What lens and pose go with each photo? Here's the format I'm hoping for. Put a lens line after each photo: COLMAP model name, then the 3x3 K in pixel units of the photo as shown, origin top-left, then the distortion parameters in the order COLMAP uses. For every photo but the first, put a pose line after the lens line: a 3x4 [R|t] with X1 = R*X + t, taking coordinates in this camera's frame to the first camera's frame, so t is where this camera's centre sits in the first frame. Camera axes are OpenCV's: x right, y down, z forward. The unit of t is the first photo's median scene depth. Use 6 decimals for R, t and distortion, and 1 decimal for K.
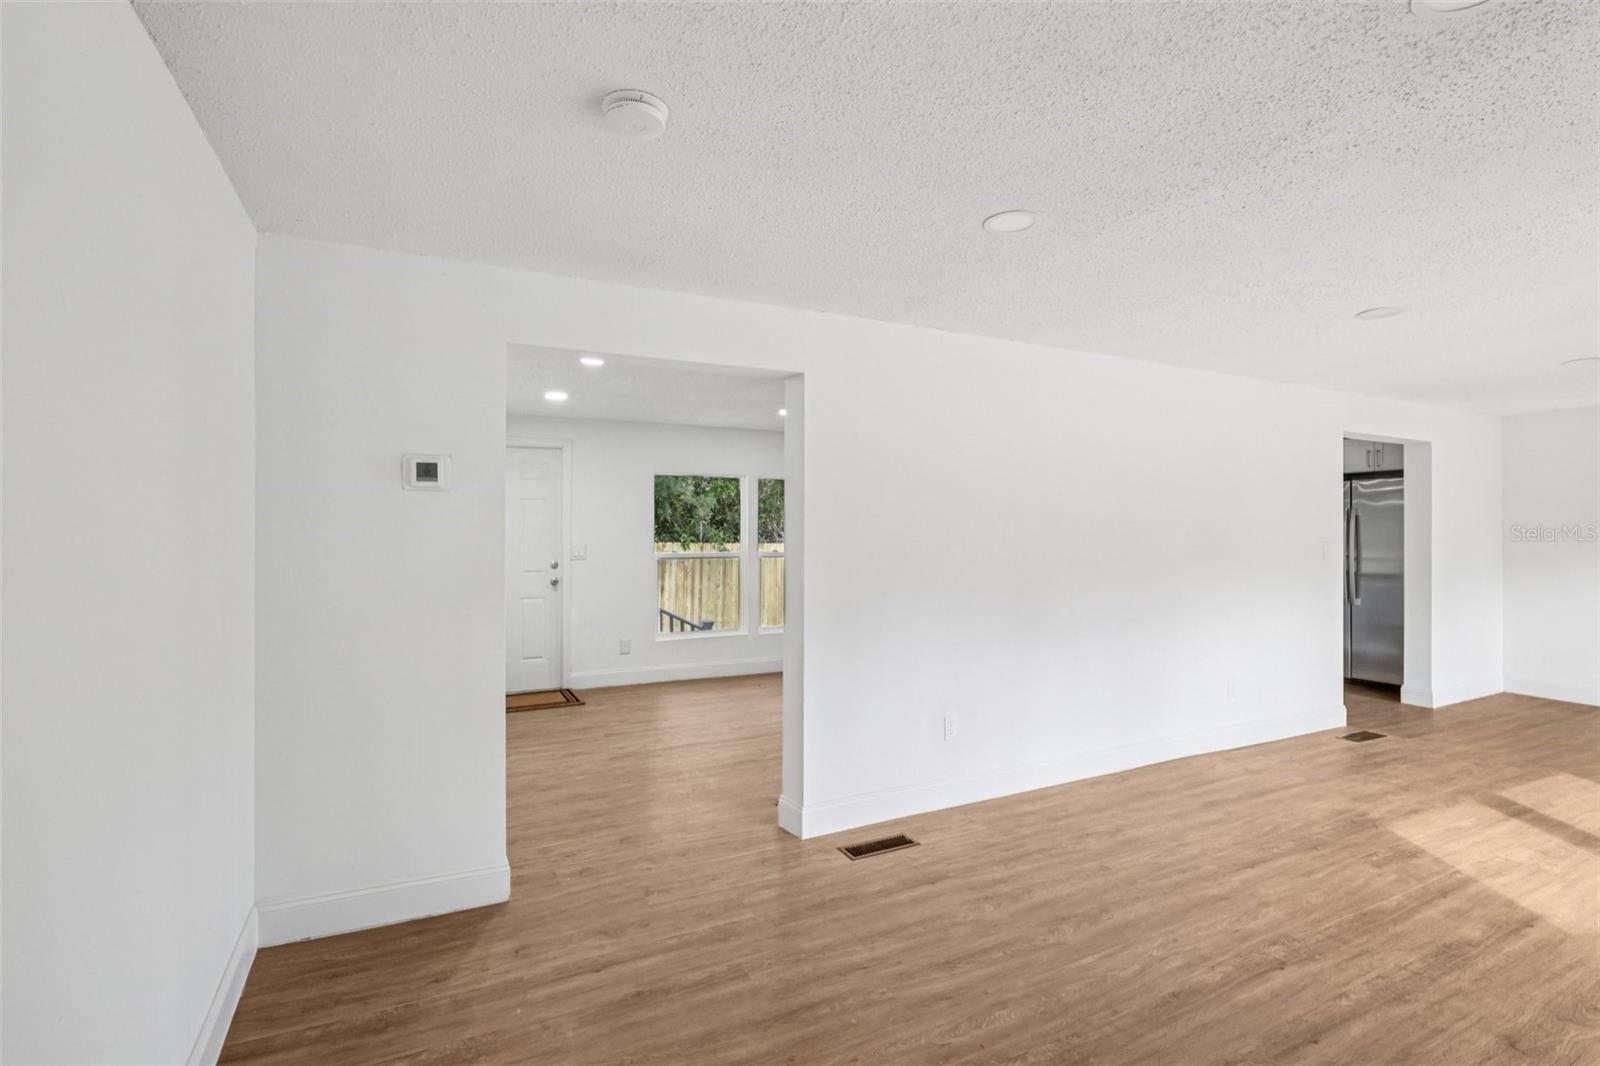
lens RADIAL K [[742.7, 0, 804.5], [0, 742.7, 531.3], [0, 0, 1]] dist [-0.002273, 0.000228]
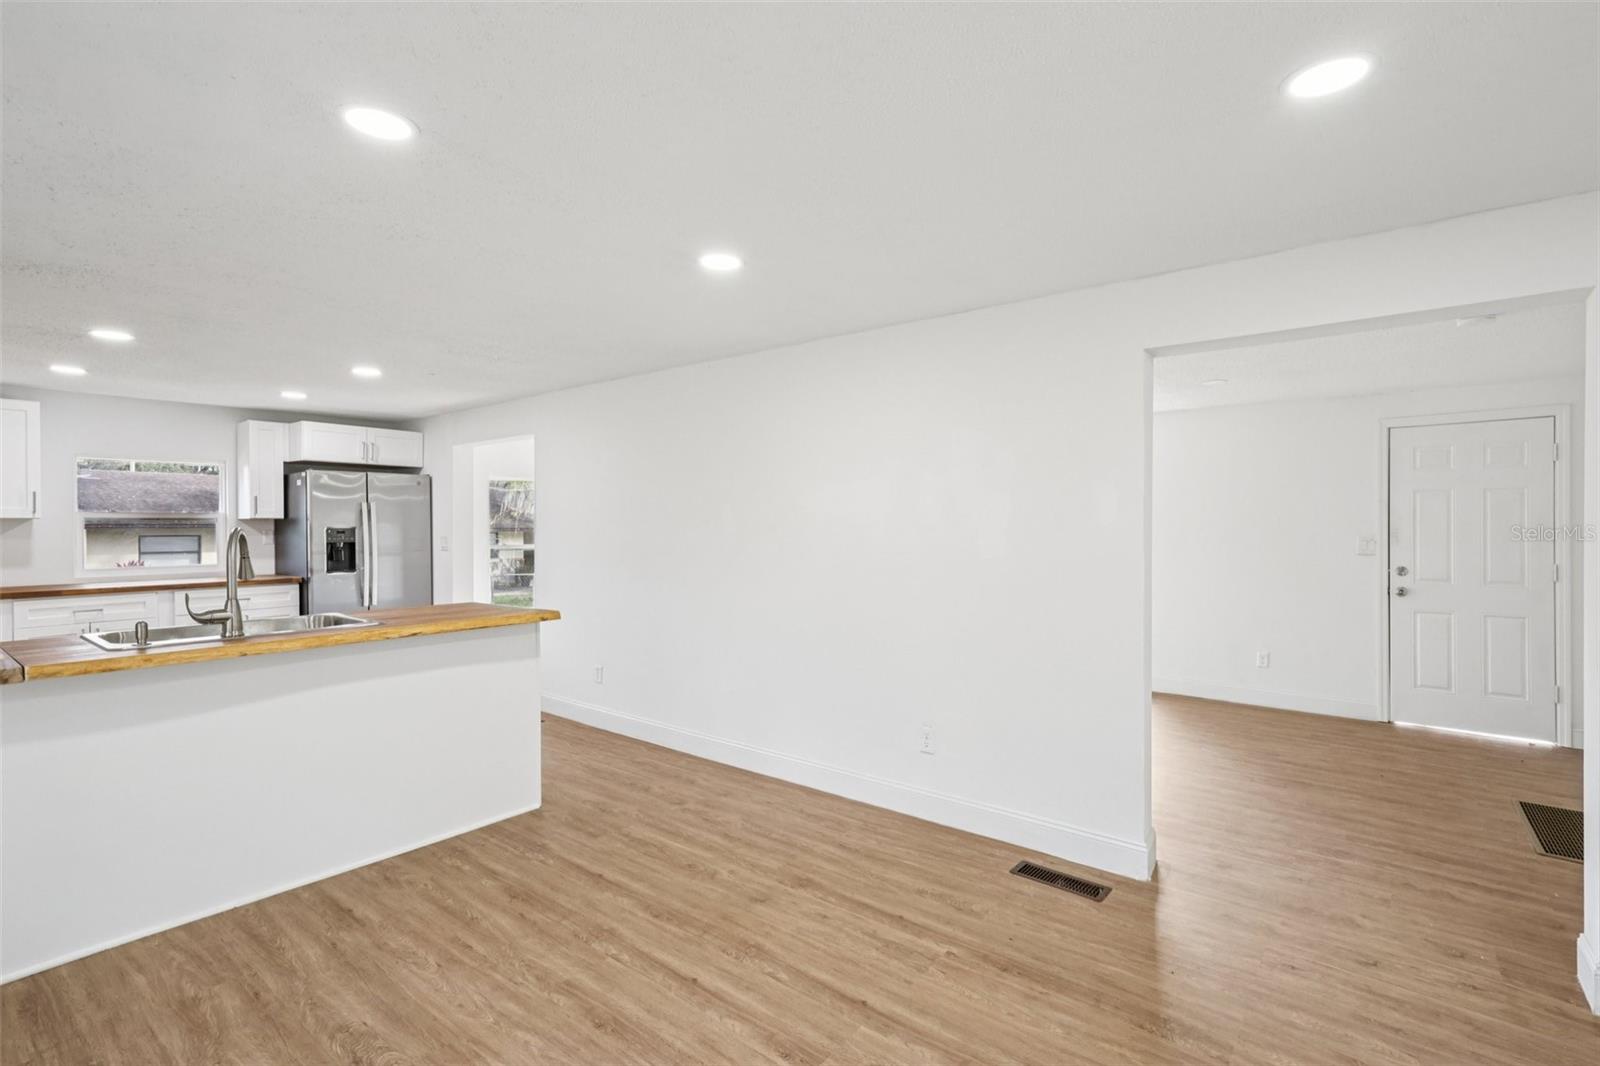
lens RADIAL K [[740.6, 0, 793.5], [0, 740.6, 536.6], [0, 0, 1]] dist [-0.000633, 0.000077]
pose [[-0.407726, -0.011289, 0.913035, -0.342696], [0.003415, 0.999898, 0.013888, 0.001125], [-0.913098, 0.008781, -0.407645, 0.929456]]
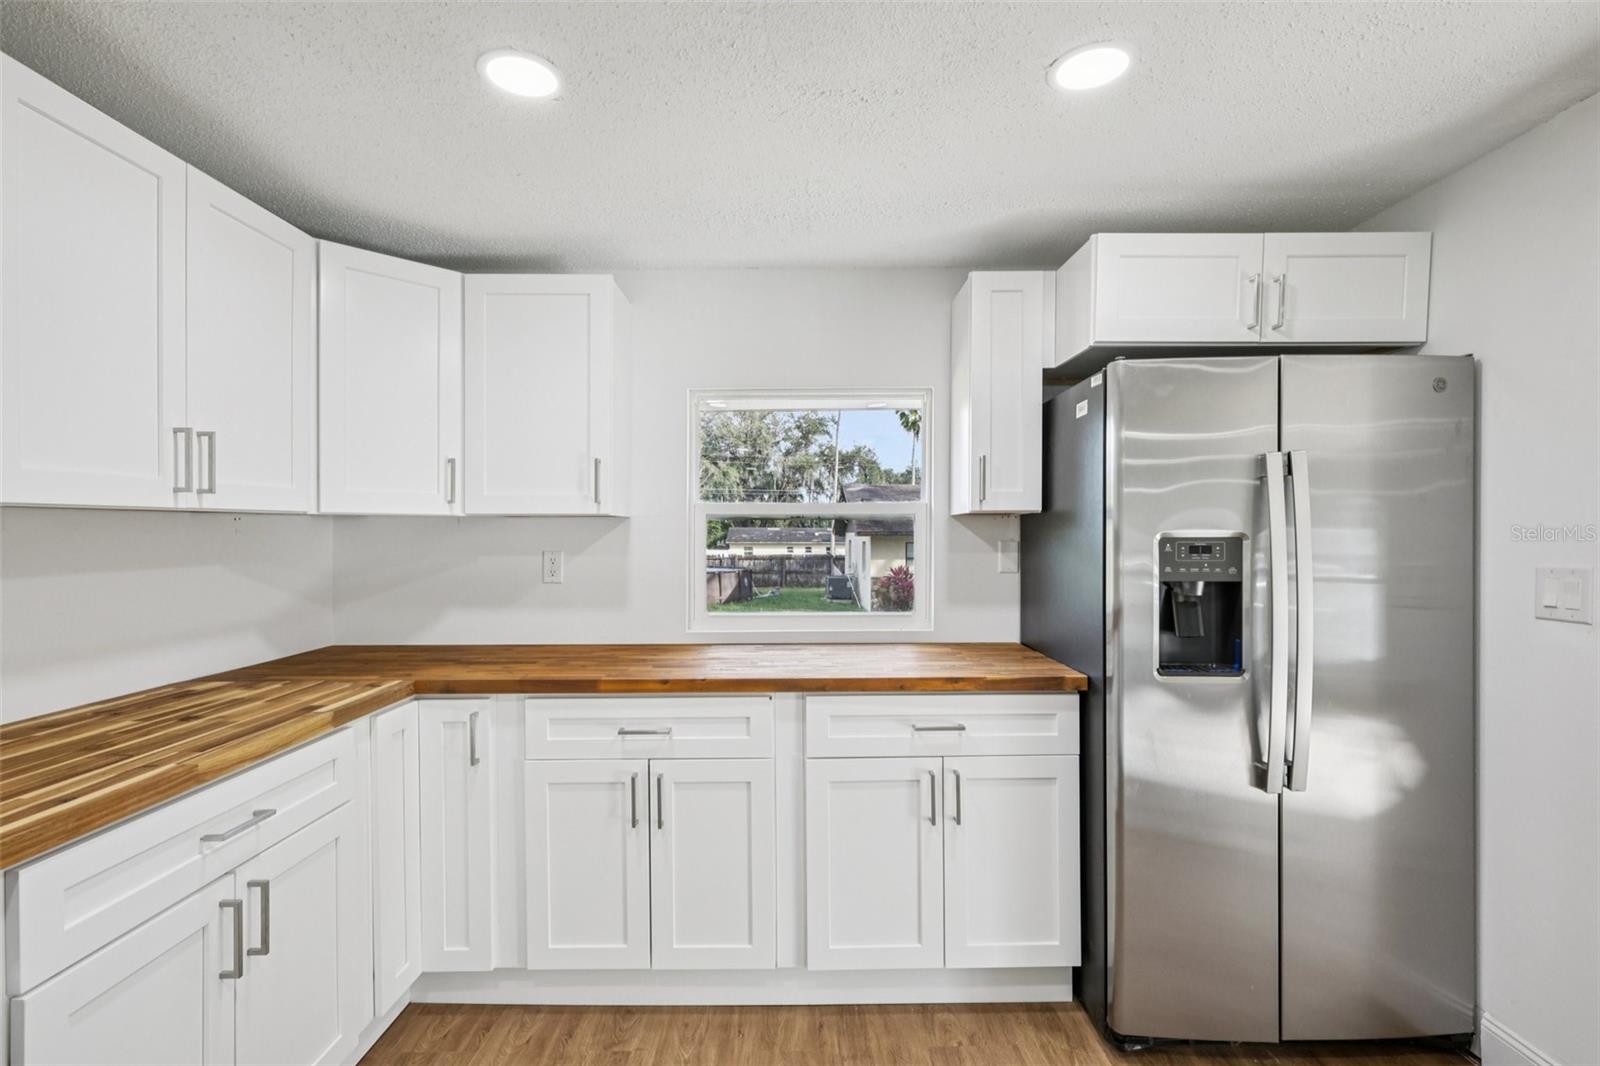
lens RADIAL K [[748.4, 0, 792.9], [0, 748.4, 528.0], [0, 0, 1]] dist [0.001692, 0.000745]
pose [[0.459773, 0.001116, 0.888036, 0.410452], [0.000161, 0.999999, -0.001340, -0.001945], [-0.888036, 0.000759, 0.459773, 1.079598]]
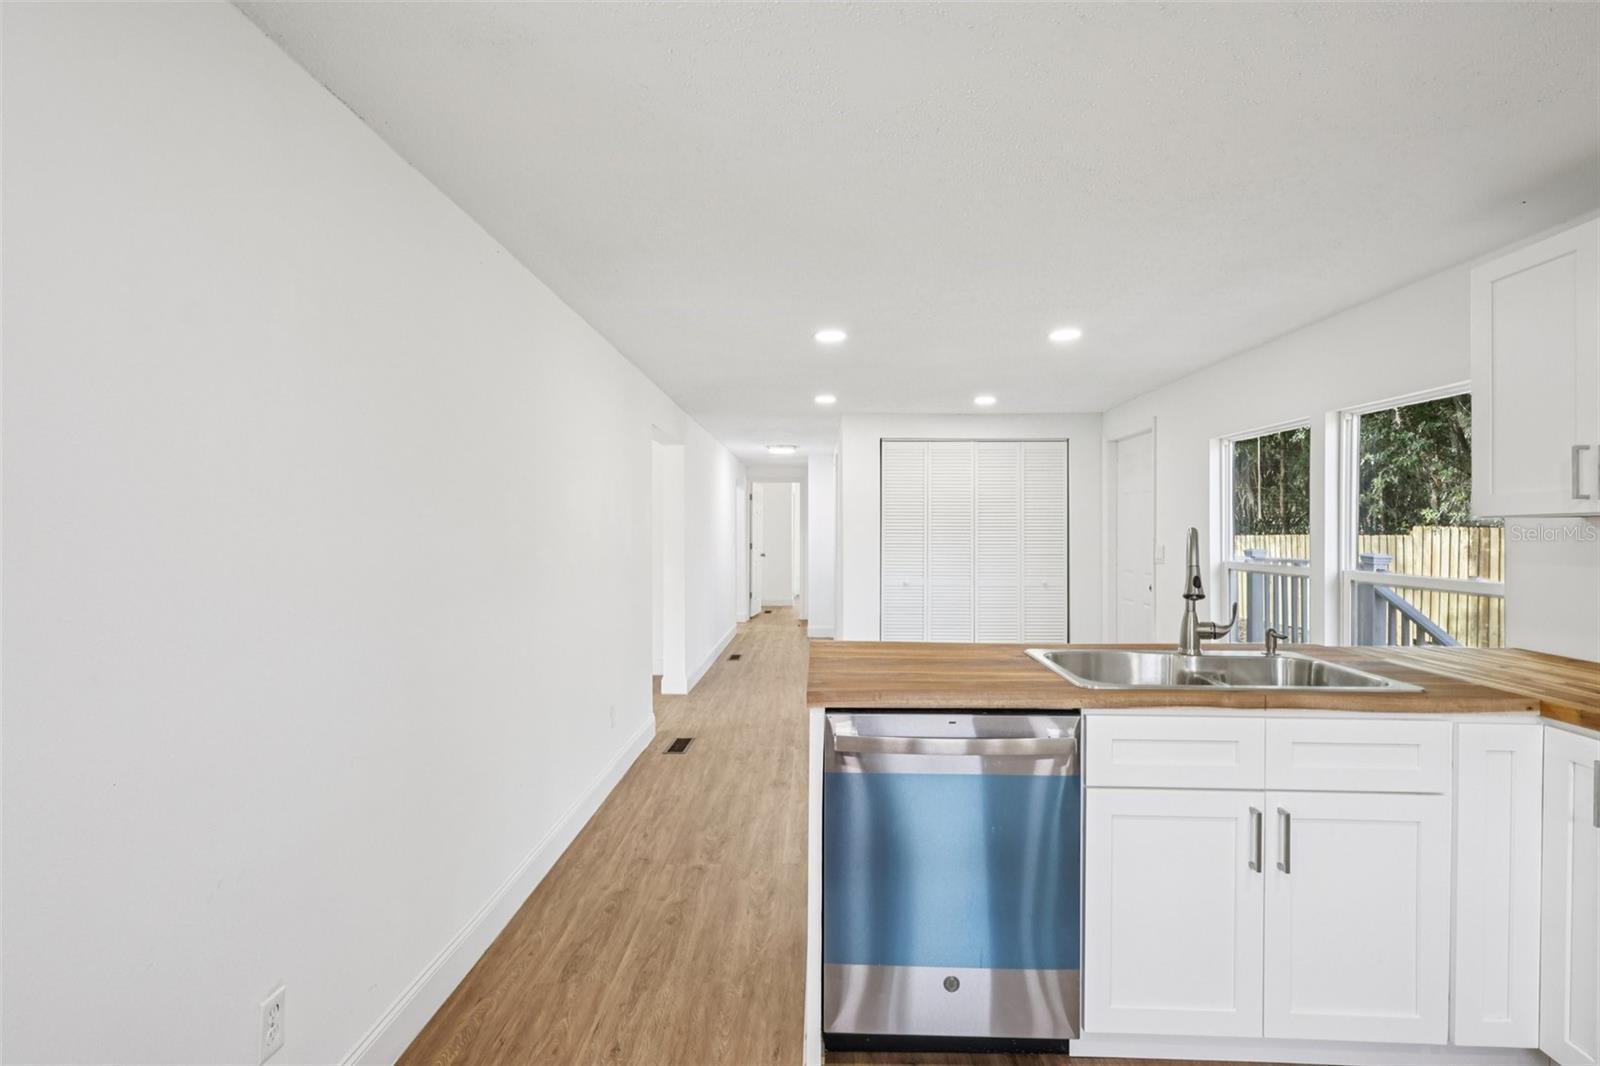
lens RADIAL K [[748.4, 0, 792.9], [0, 748.4, 528.0], [0, 0, 1]] dist [0.001692, 0.000745]
pose [[-0.486761, 0.000773, -0.873535, 0.611789], [0.000236, 1.000000, 0.000754, 0.001243], [0.873535, 0.000161, -0.486761, 1.060205]]
